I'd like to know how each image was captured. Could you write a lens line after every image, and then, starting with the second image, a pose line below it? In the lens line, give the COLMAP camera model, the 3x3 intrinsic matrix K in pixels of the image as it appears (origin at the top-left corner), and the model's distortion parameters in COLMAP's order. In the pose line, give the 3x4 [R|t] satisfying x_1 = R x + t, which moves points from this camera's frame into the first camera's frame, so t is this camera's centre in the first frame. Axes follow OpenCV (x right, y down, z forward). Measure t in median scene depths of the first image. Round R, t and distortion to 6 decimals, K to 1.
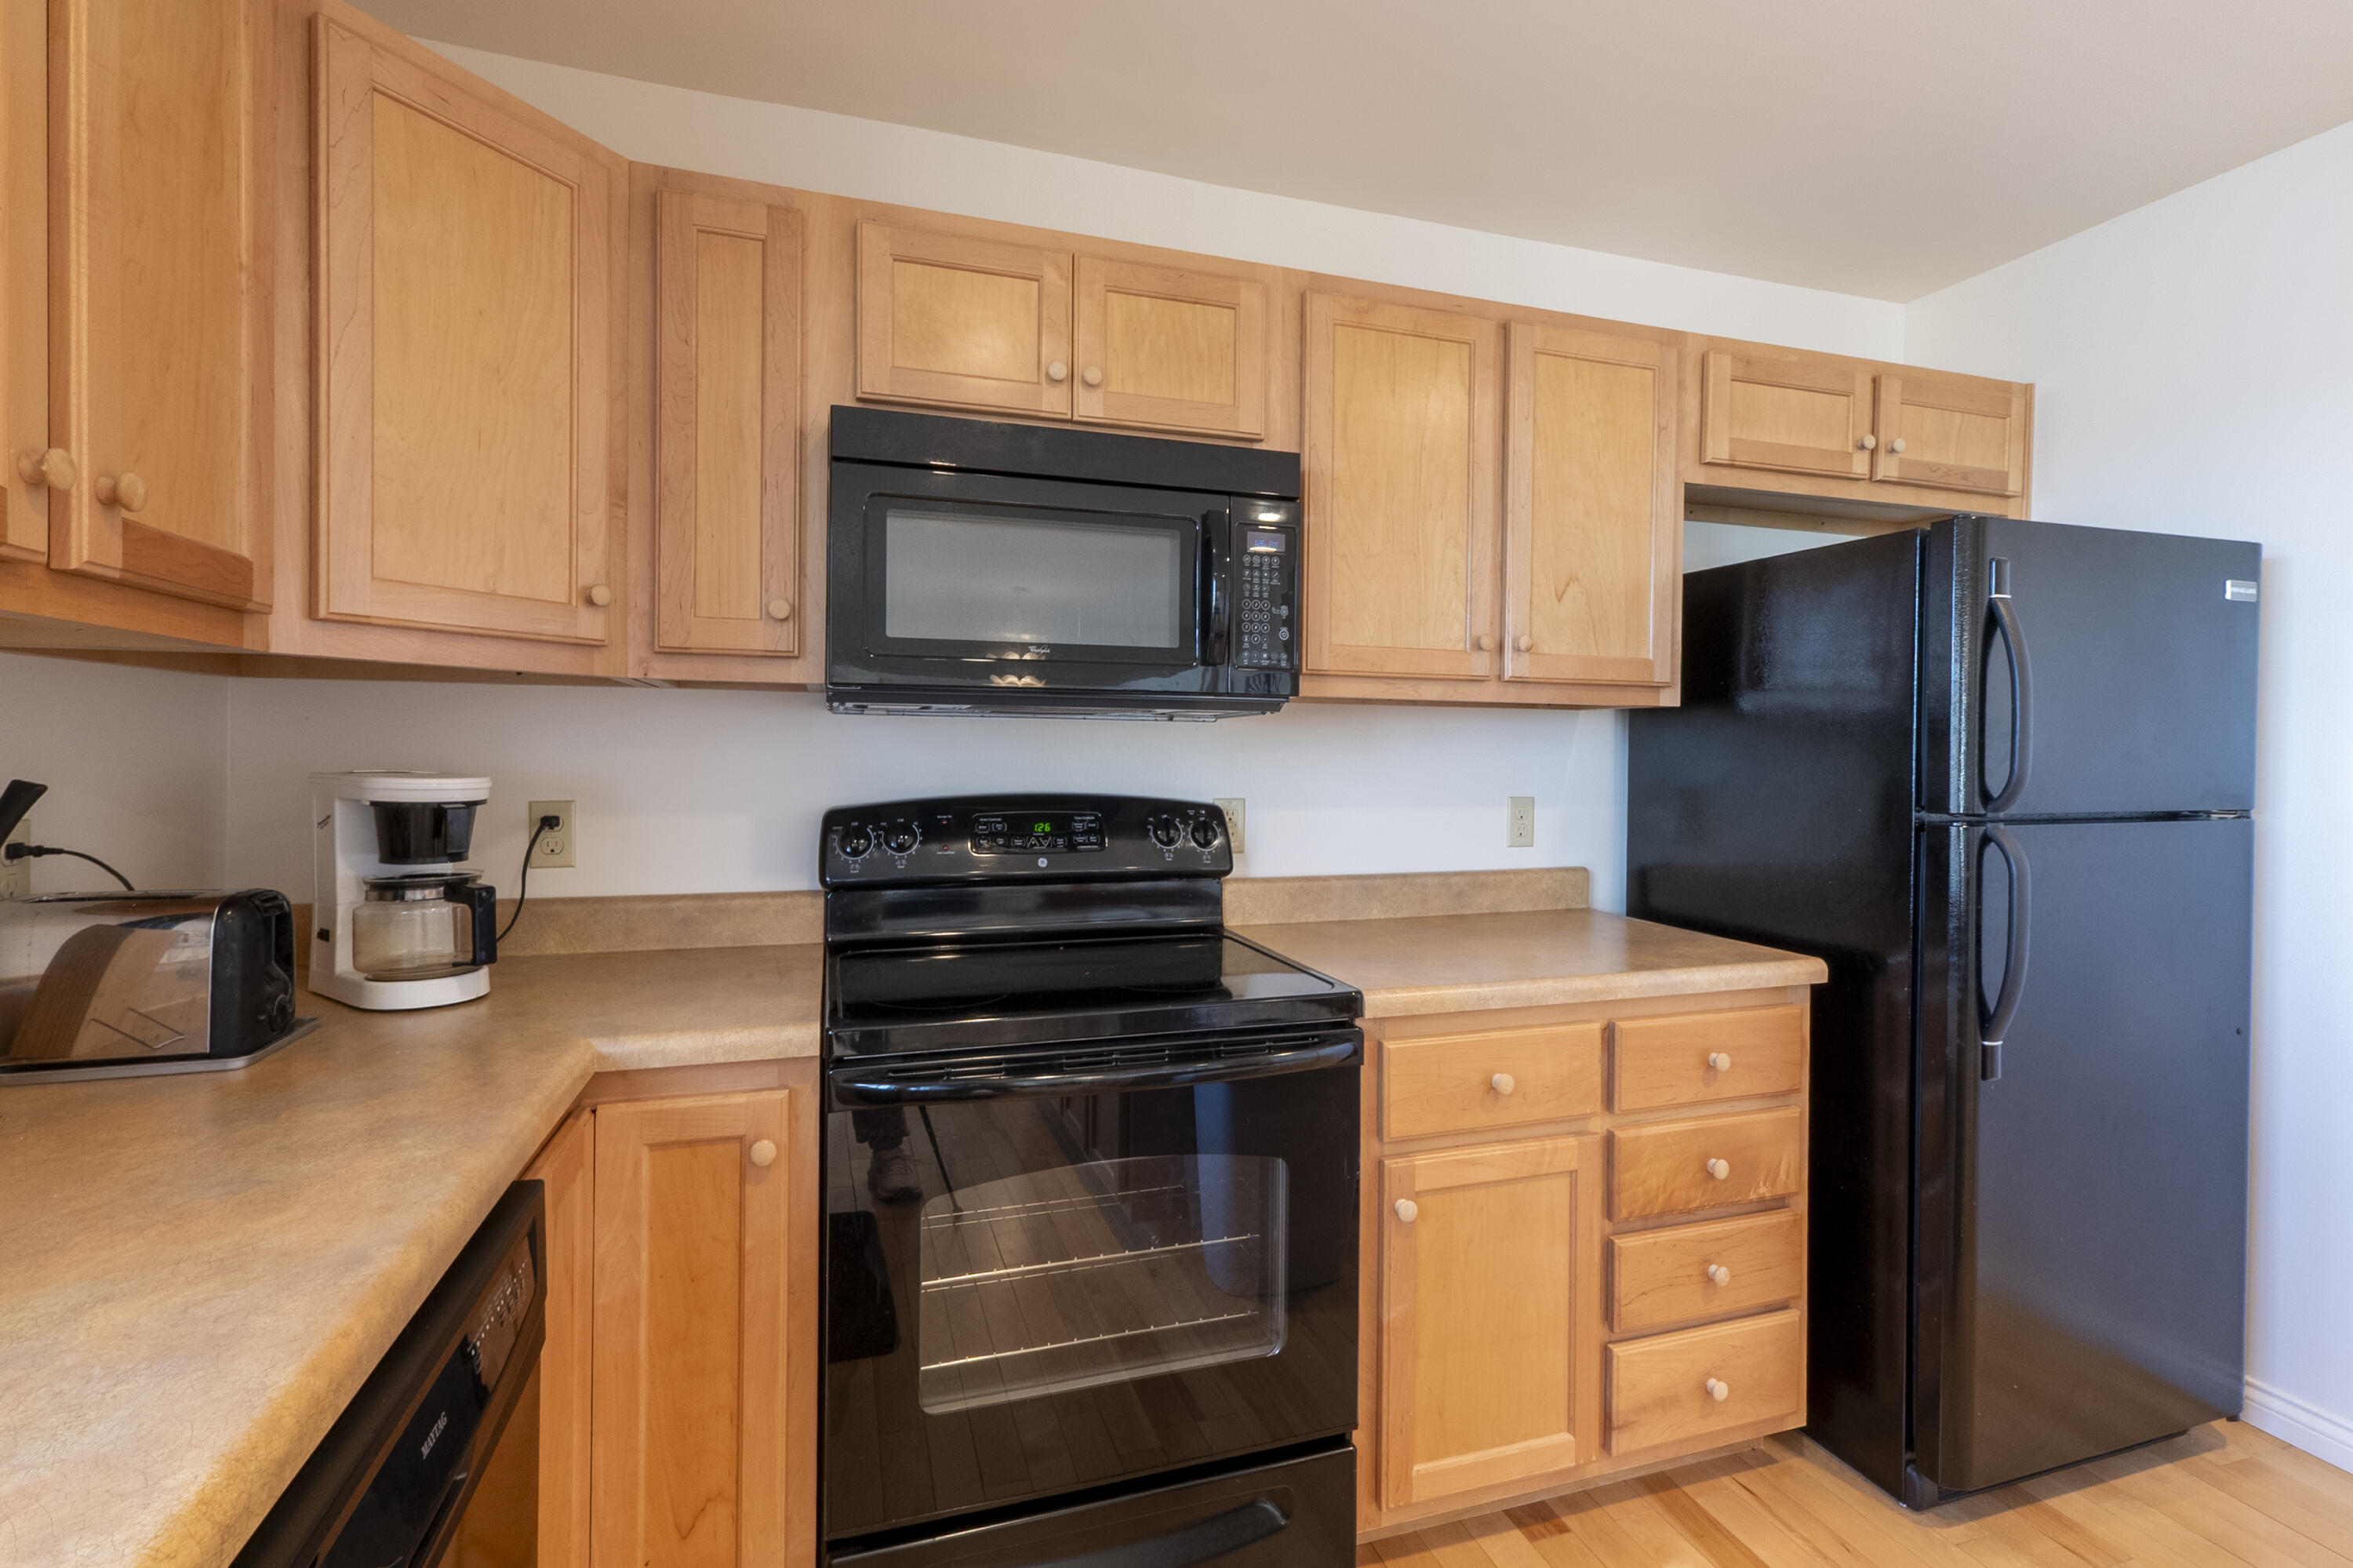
lens RADIAL K [[1053.0, 0, 1184.0], [0, 1053.0, 755.5], [0, 0, 1]] dist [0.002937, 0.000280]
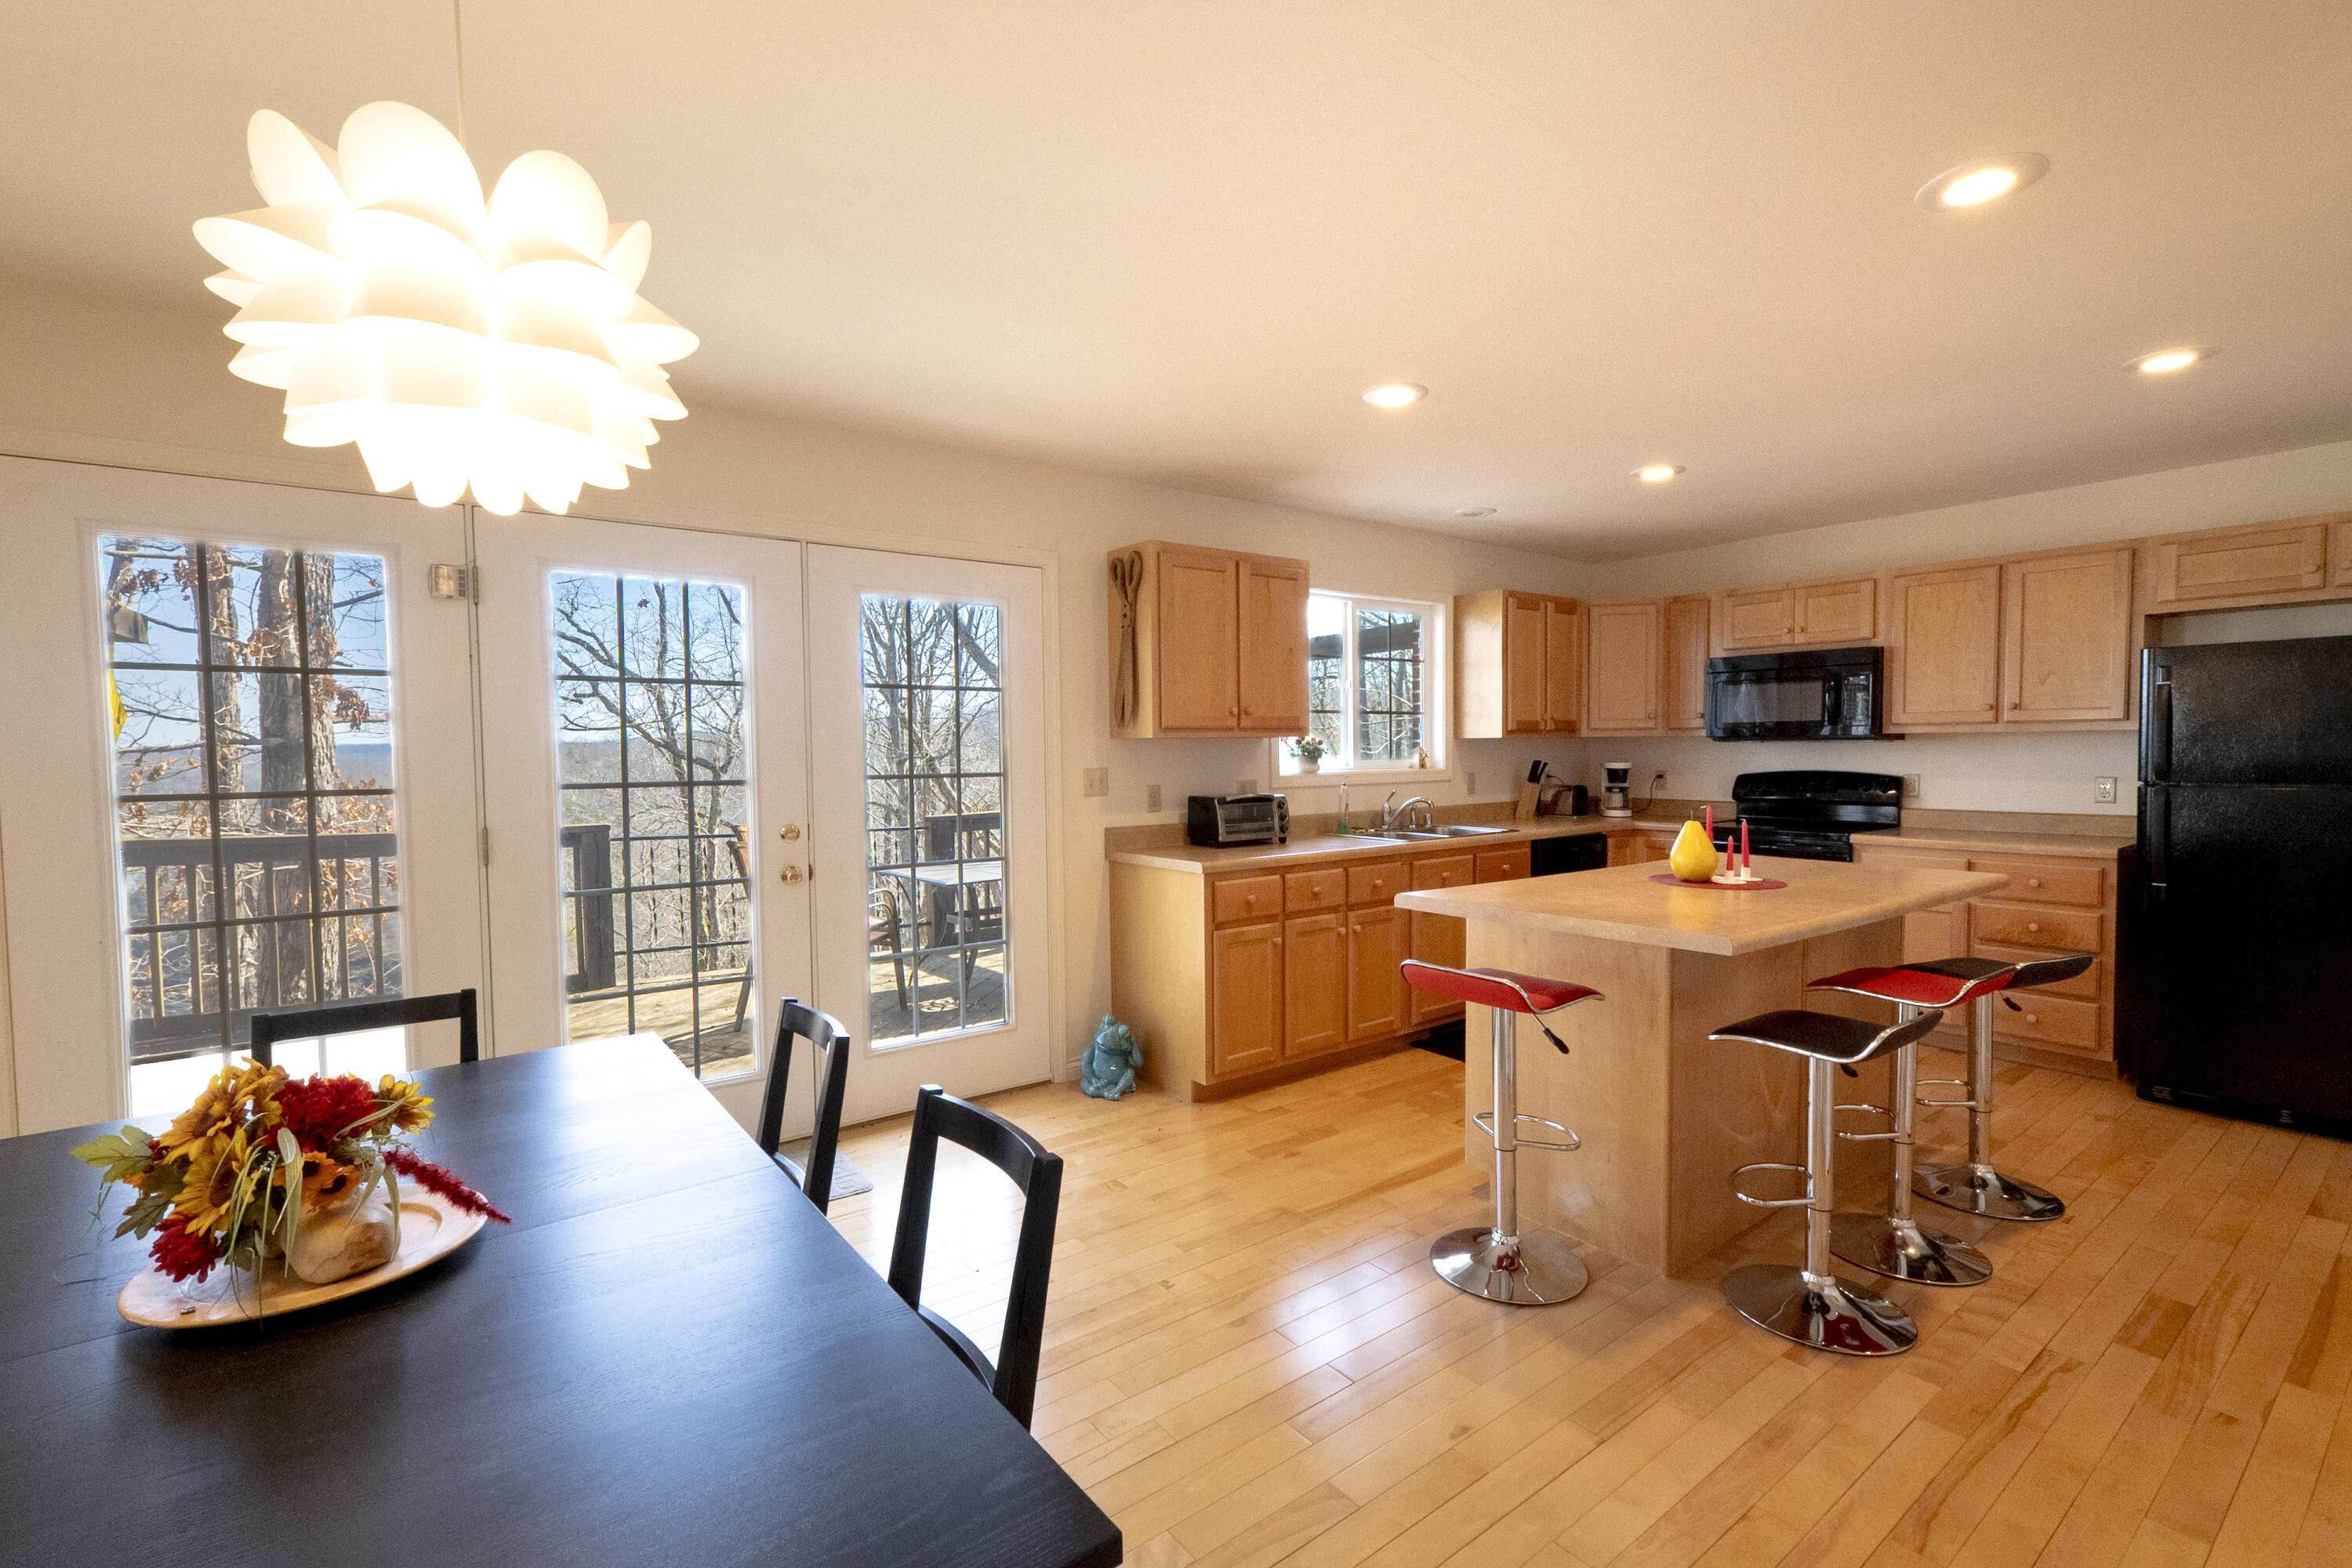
lens RADIAL K [[1023.4, 0, 1176.9], [0, 1023.4, 788.5], [0, 0, 1]] dist [0.004379, 0.000725]
pose [[0.325287, 0.025296, -0.945277, 2.219529], [0.005890, 0.999569, 0.028776, -0.003385], [0.945597, -0.014928, 0.324997, -1.709818]]
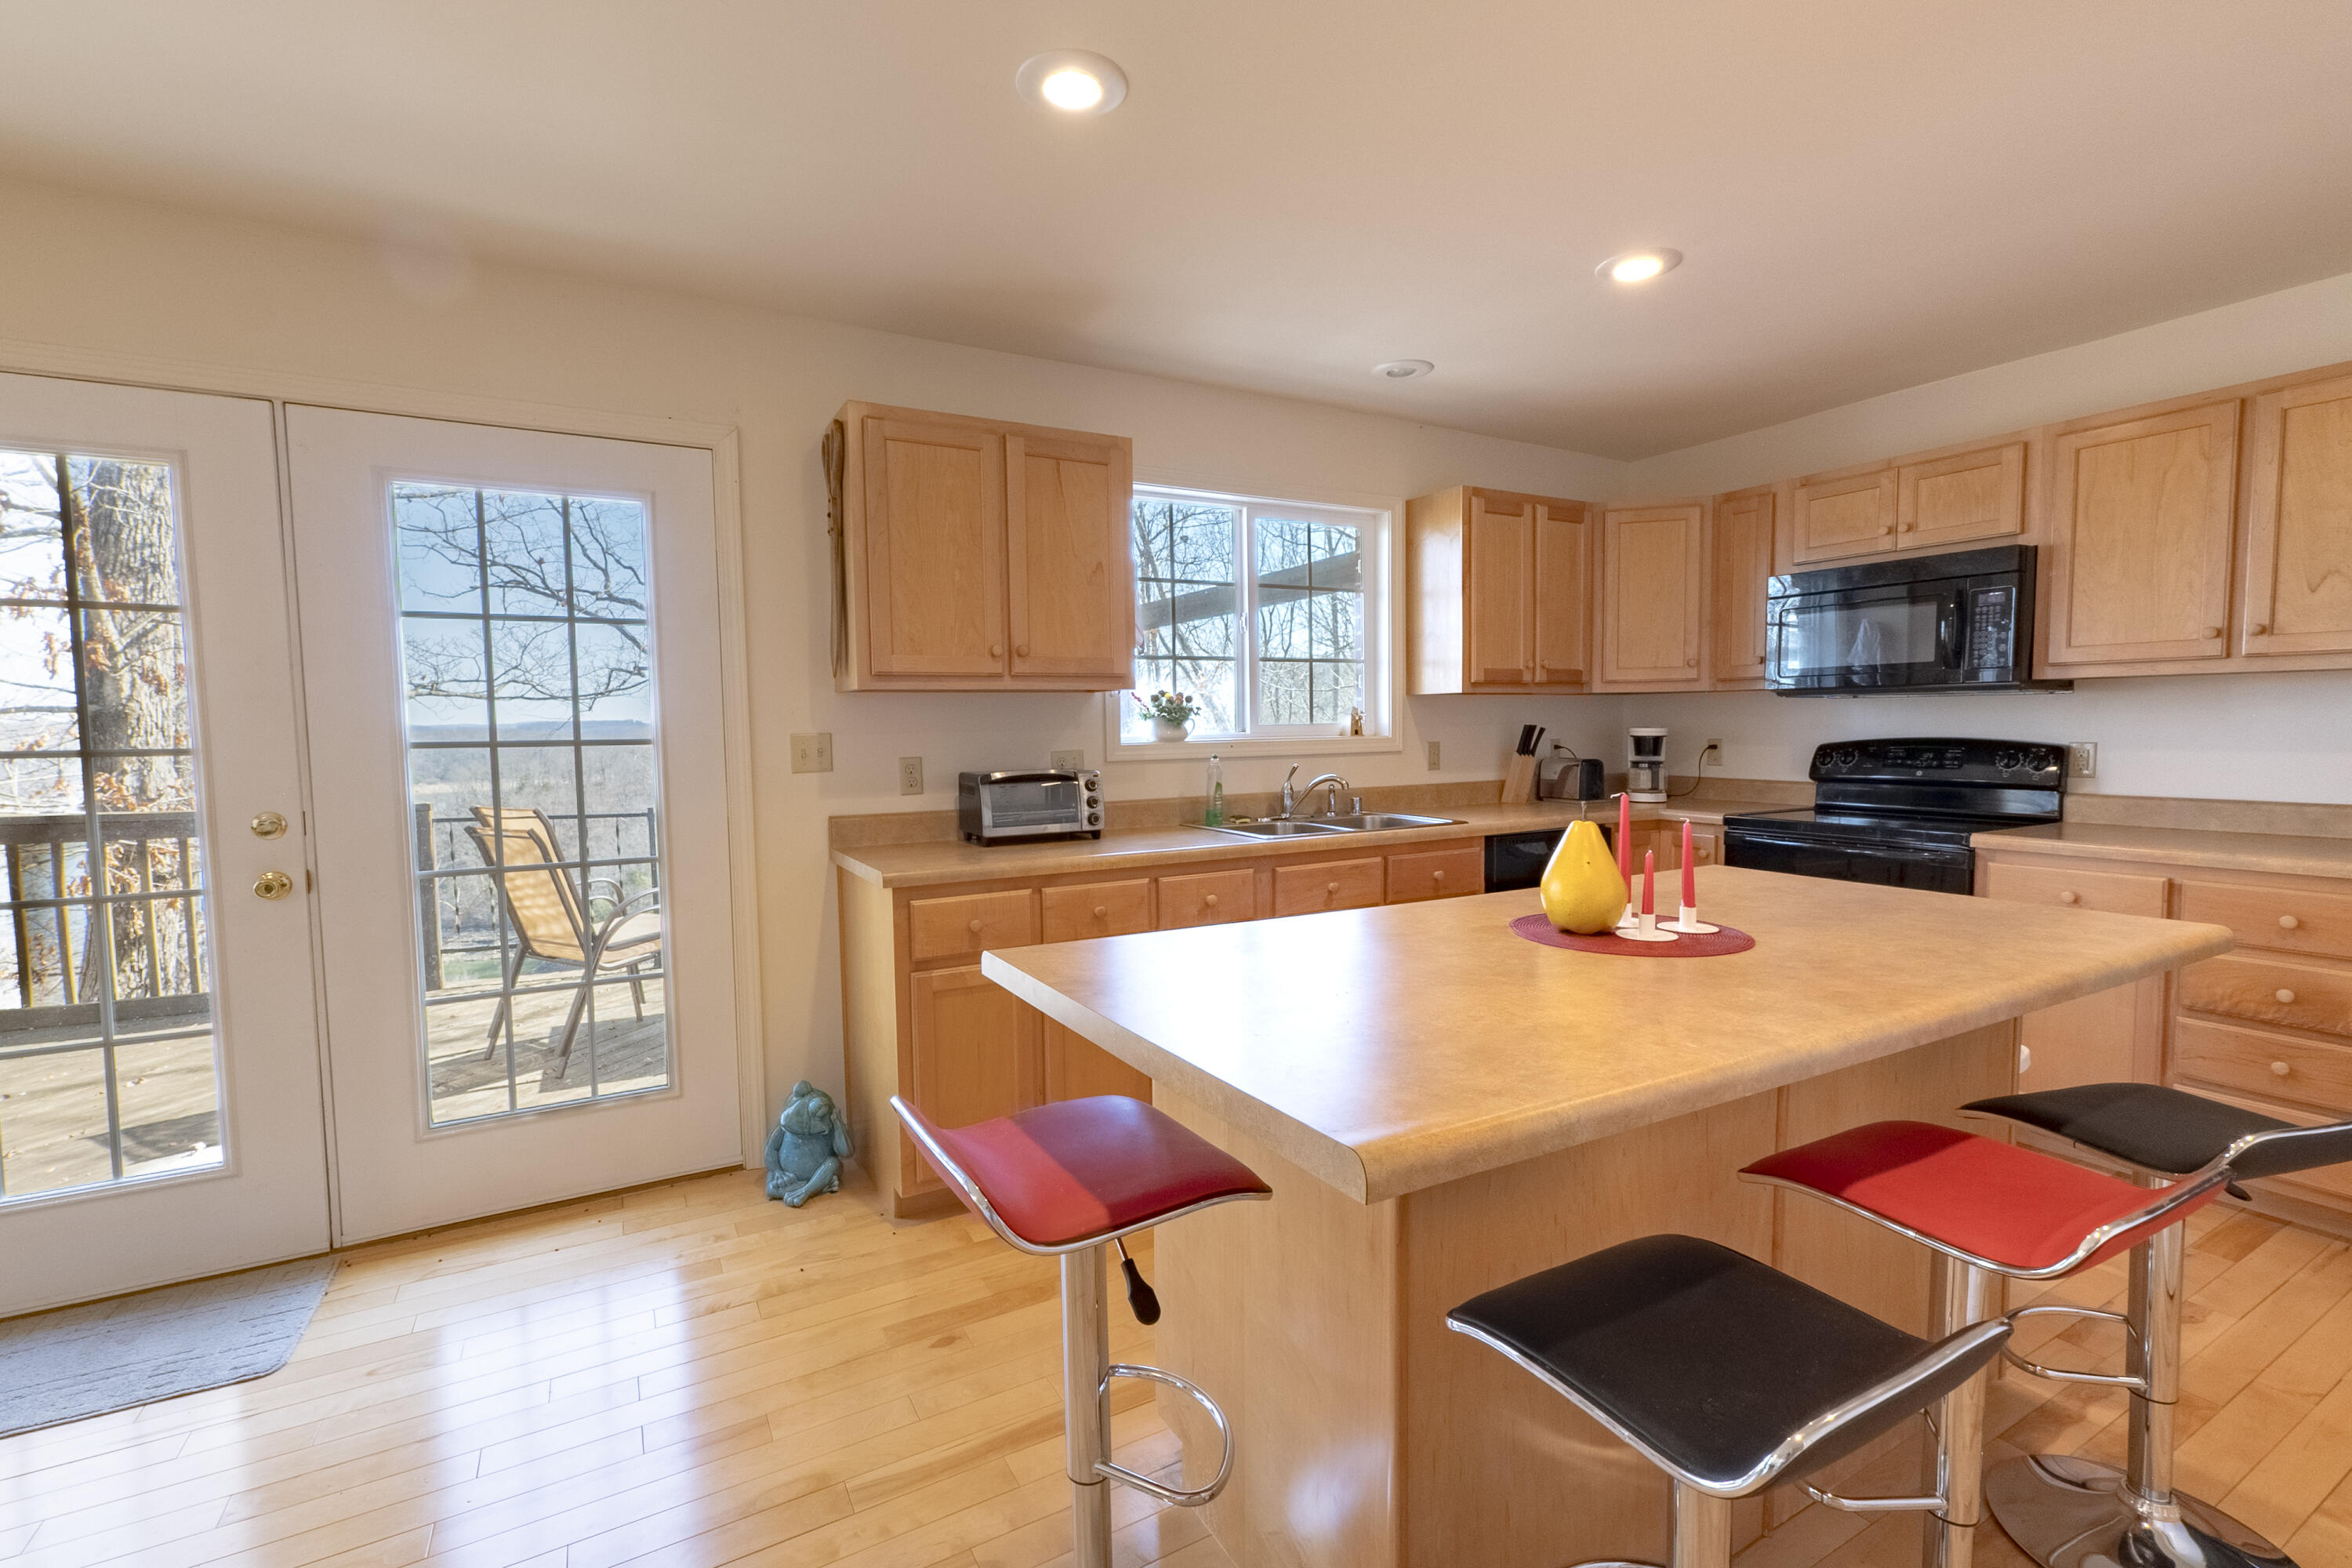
lens RADIAL K [[1030.2, 0, 1172.4], [0, 1030.2, 790.0], [0, 0, 1]] dist [0.004825, 0.000461]
pose [[0.200597, 0.051356, -0.978327, 1.682215], [0.007752, 0.998511, 0.054005, 0.024768], [0.979643, -0.018418, 0.199900, -0.817295]]
